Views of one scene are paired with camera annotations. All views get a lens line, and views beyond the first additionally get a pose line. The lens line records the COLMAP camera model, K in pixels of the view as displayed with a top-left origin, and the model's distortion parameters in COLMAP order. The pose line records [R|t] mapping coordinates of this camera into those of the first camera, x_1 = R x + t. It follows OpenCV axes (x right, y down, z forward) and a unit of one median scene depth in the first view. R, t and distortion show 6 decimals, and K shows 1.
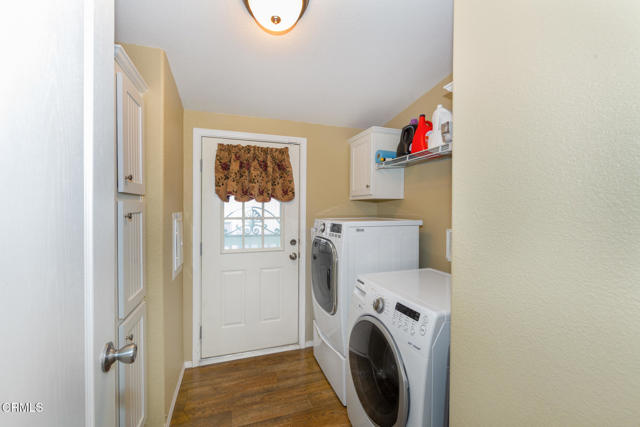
lens RADIAL K [[254.3, 0, 321.1], [0, 254.3, 203.0], [0, 0, 1]] dist [0.001176, -0.000060]
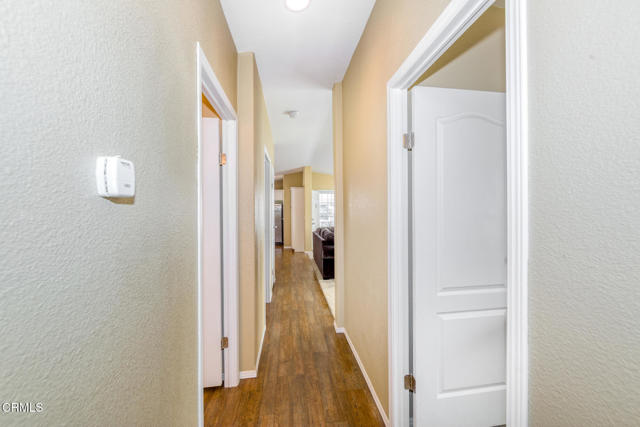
lens RADIAL K [[254.3, 0, 323.7], [0, 254.3, 212.7], [0, 0, 1]] dist [0.001176, -0.000060]
pose [[0.189209, -0.015713, 0.981811, -1.418124], [-0.005859, 0.999836, 0.017130, 0.063776], [-0.981919, -0.008994, 0.189086, 0.618643]]
